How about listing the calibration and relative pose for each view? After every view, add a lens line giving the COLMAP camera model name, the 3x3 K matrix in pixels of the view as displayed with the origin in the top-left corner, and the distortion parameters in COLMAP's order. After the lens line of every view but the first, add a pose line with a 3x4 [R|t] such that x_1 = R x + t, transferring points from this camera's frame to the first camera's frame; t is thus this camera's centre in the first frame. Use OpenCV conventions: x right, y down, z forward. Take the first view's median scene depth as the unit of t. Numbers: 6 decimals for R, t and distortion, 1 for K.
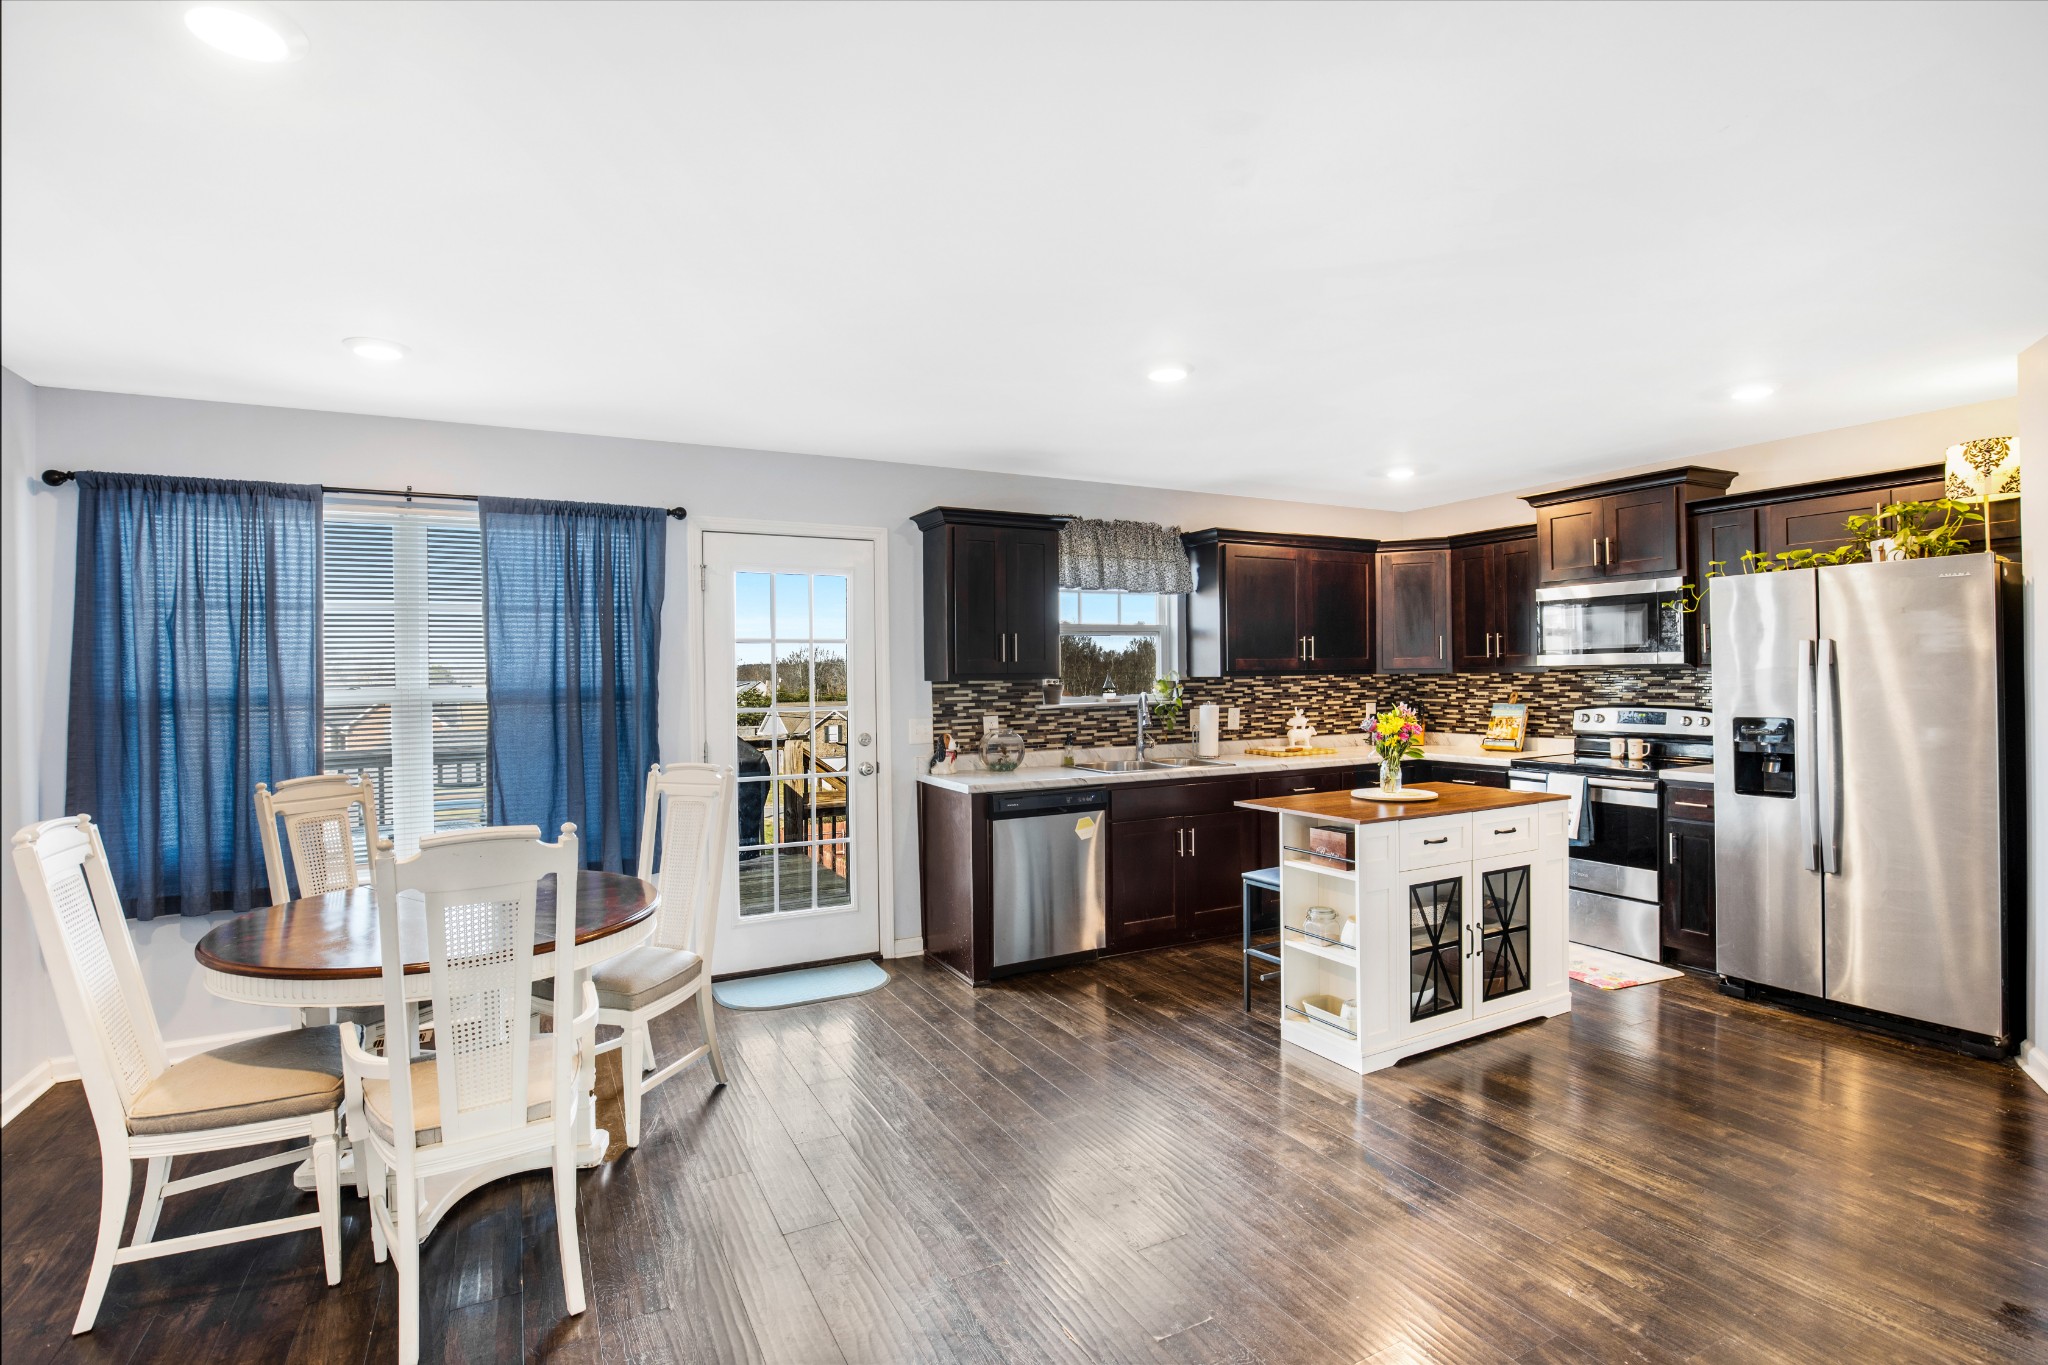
lens RADIAL K [[947.1, 0, 1029.2], [0, 947.1, 672.2], [0, 0, 1]] dist [-0.053084, -0.000169]
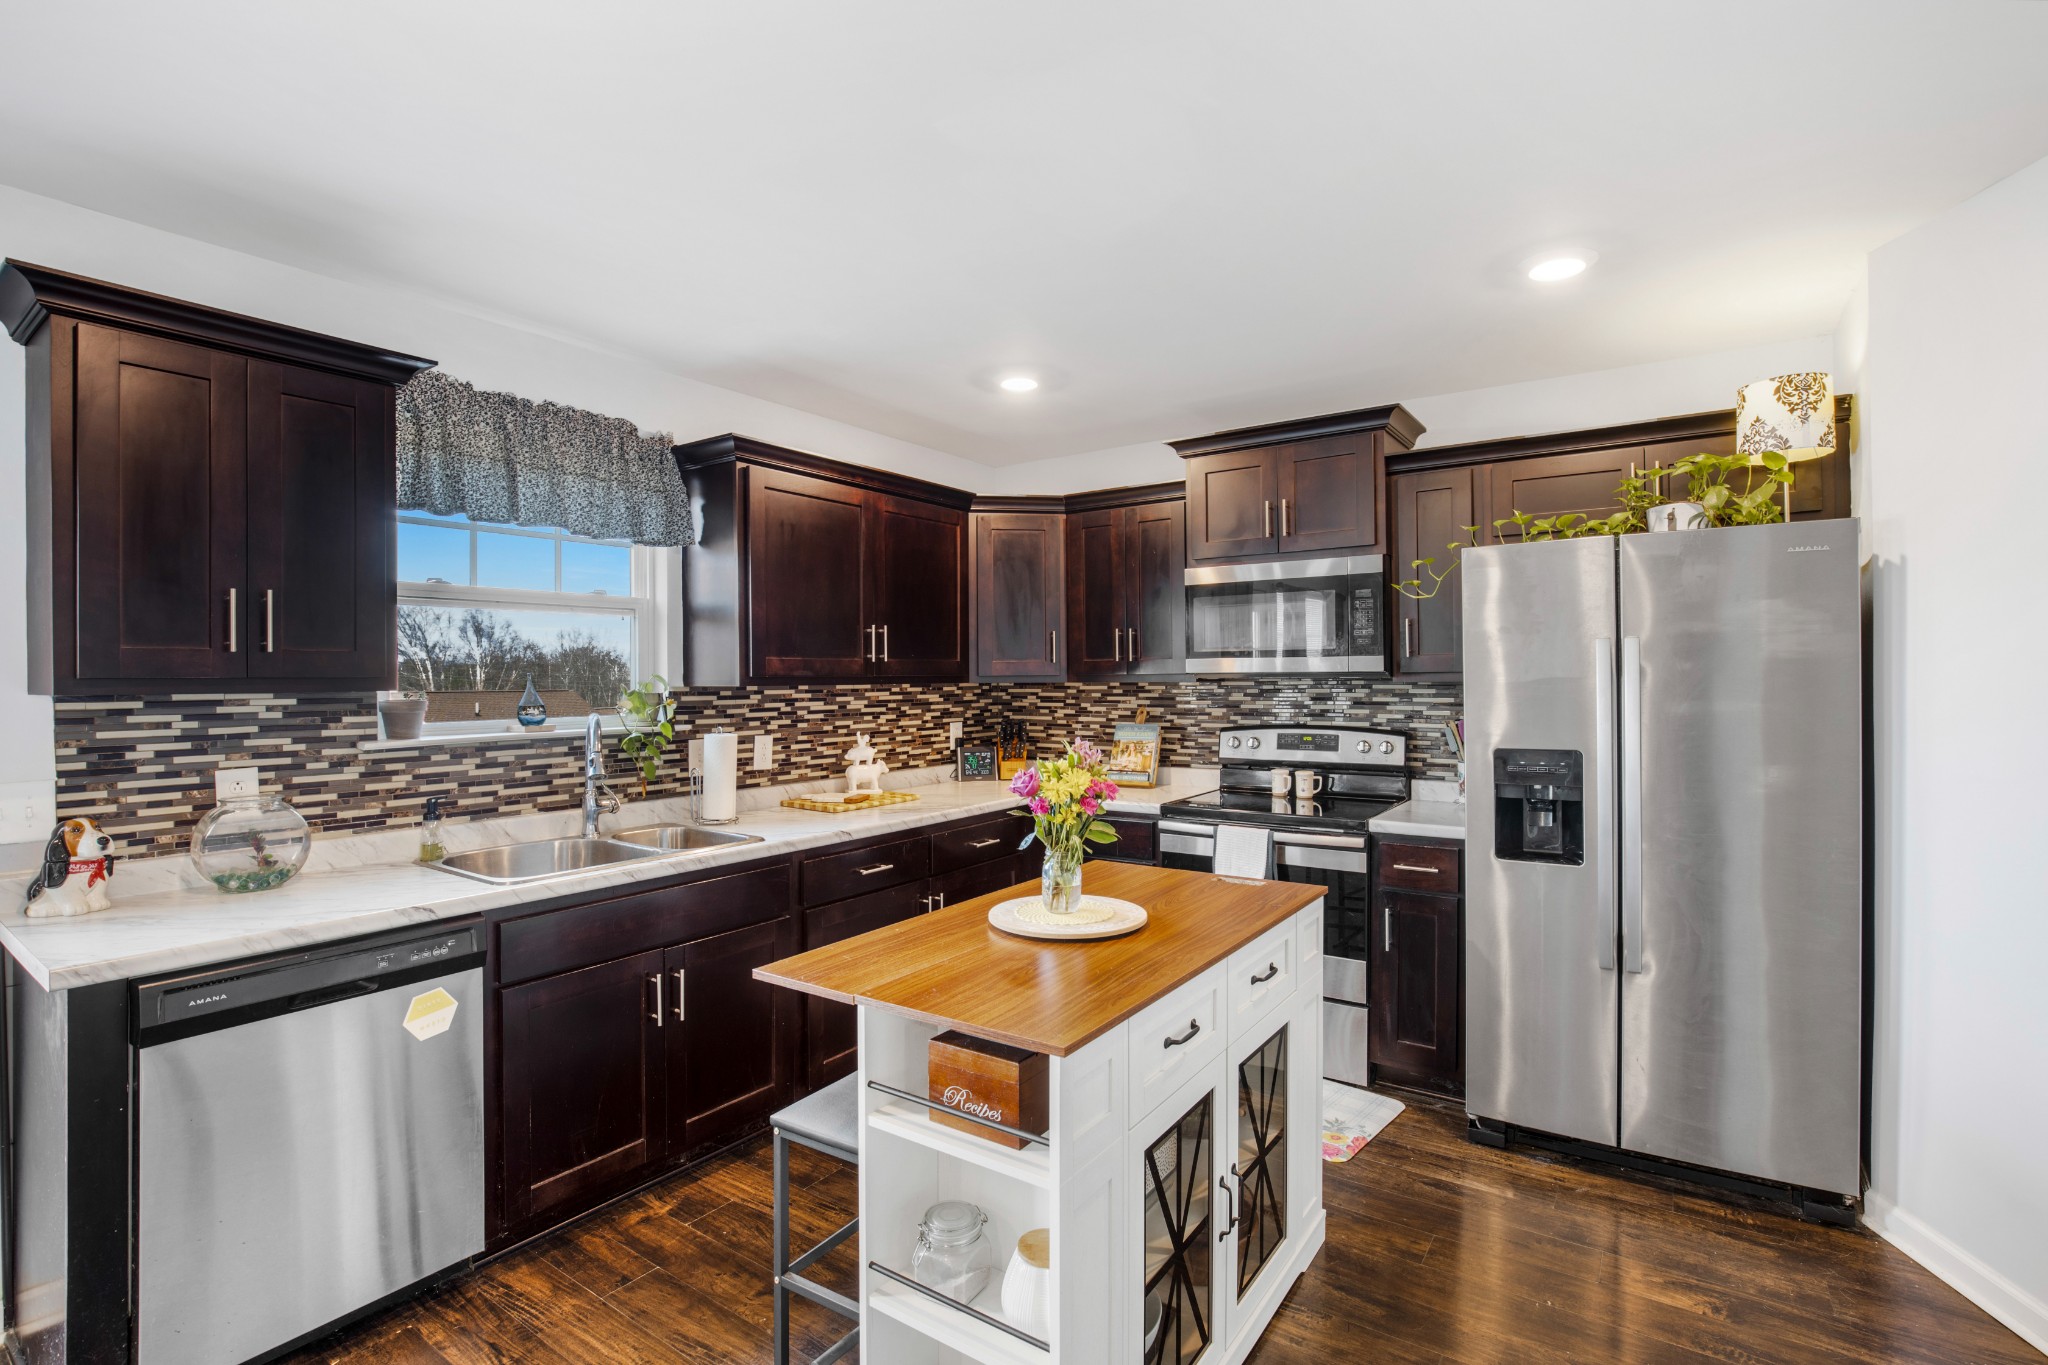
lens RADIAL K [[942.9, 0, 1024.0], [0, 942.9, 682.5], [0, 0, 1]] dist [-0.000049, -0.000090]
pose [[0.889300, 0.004819, 0.457299, 0.089306], [-0.006571, 0.999976, 0.002242, -0.000316], [-0.457278, -0.004999, 0.889310, 0.385740]]
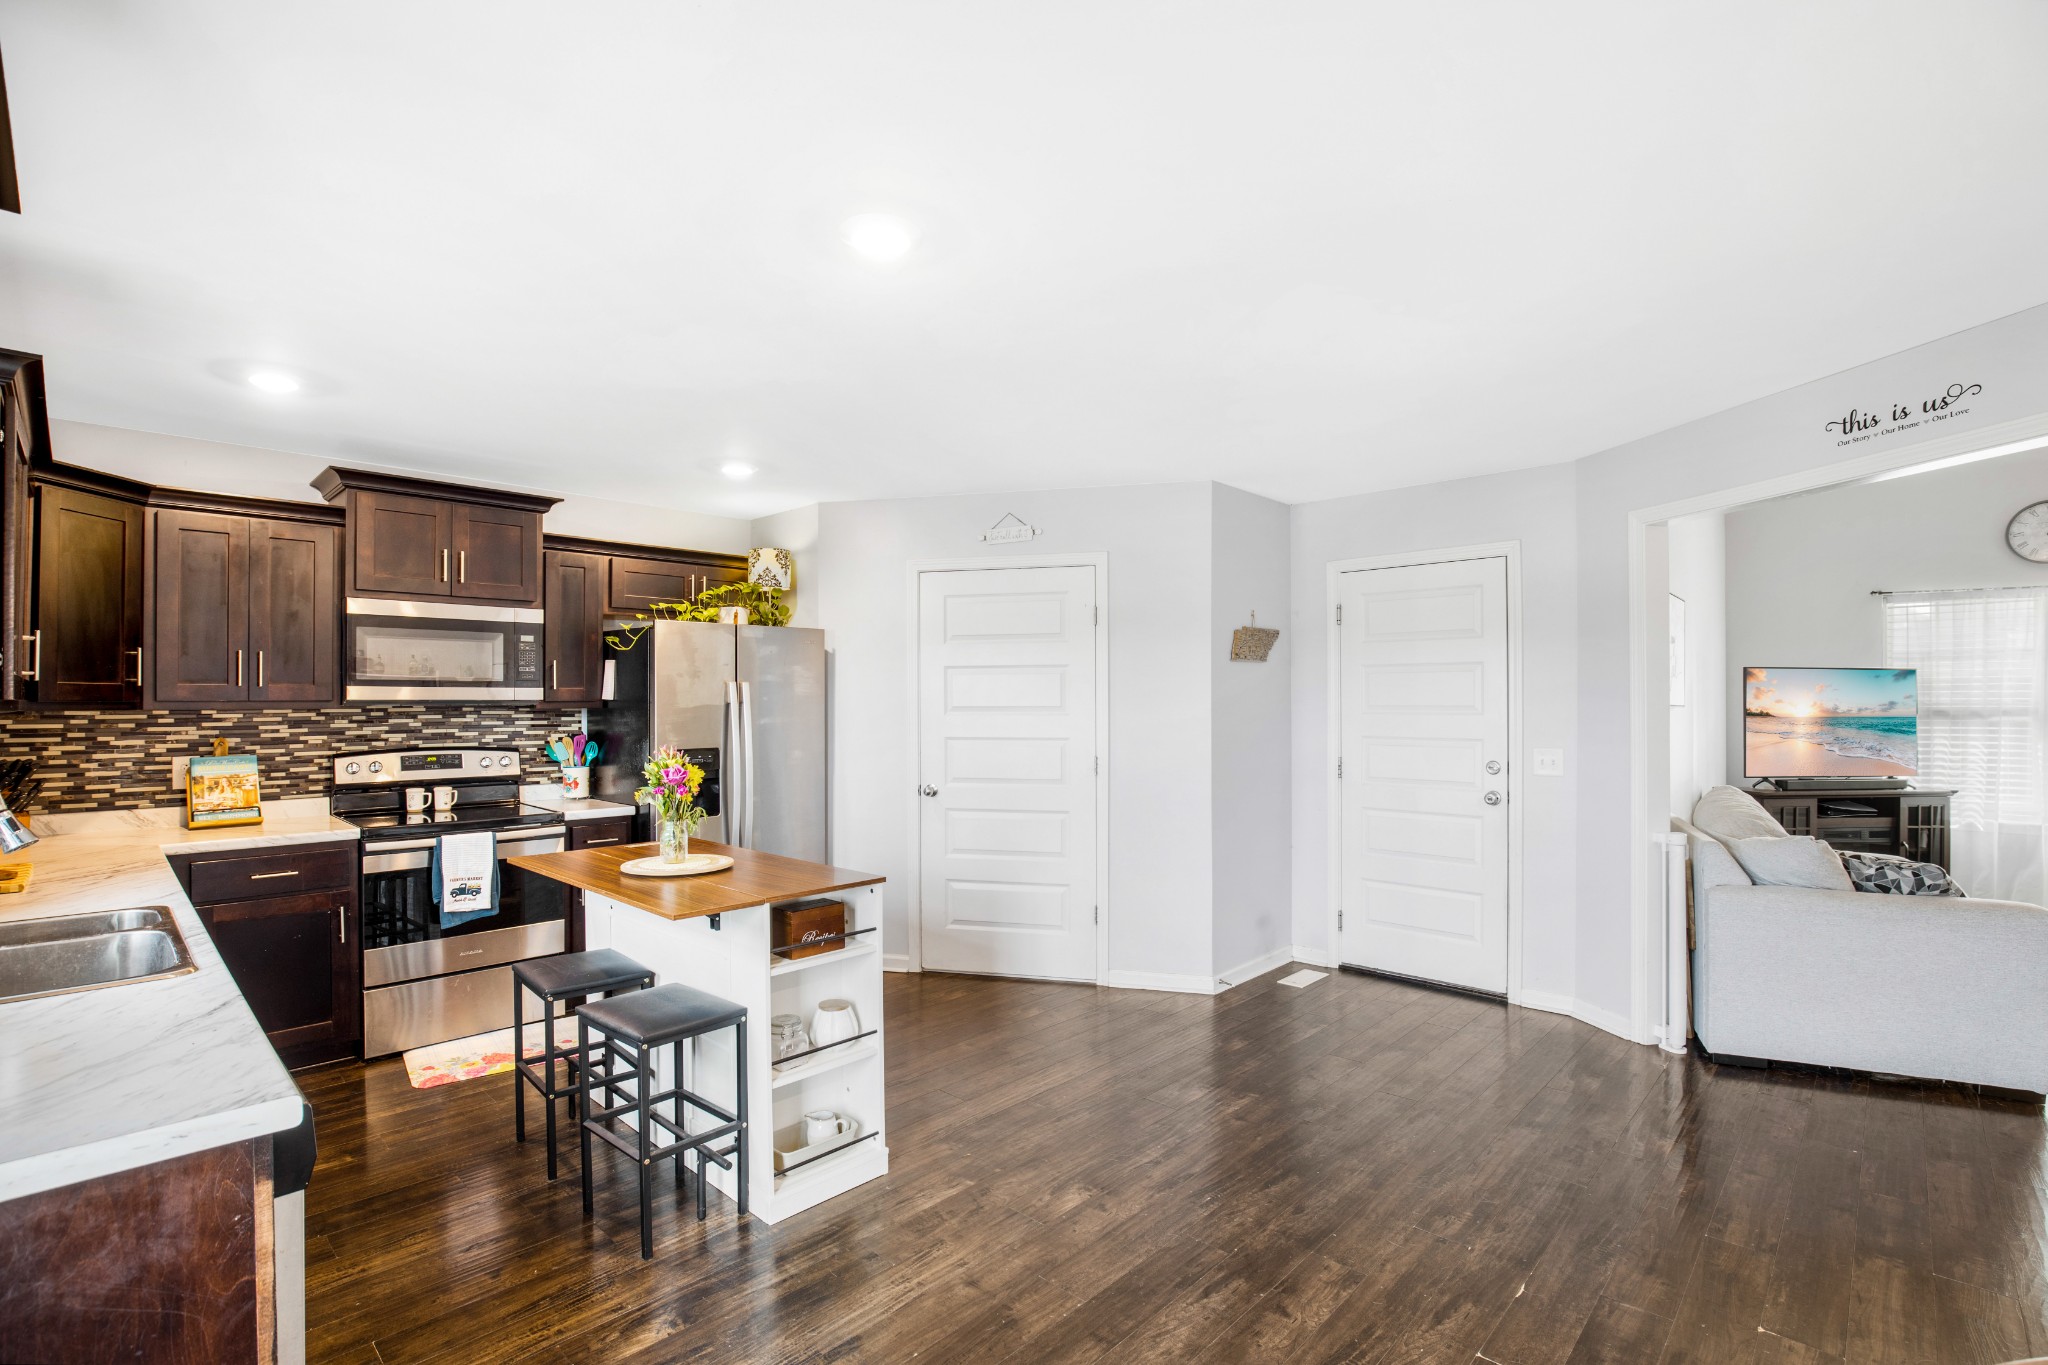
lens RADIAL K [[921.5, 0, 1022.3], [0, 921.5, 703.5], [0, 0, 1]] dist [-0.032134, 0.000170]
pose [[-0.317024, 0.012995, 0.948329, -0.298488], [0.002488, 0.999914, -0.012870, 0.006235], [-0.948414, -0.001721, -0.317029, 0.697507]]
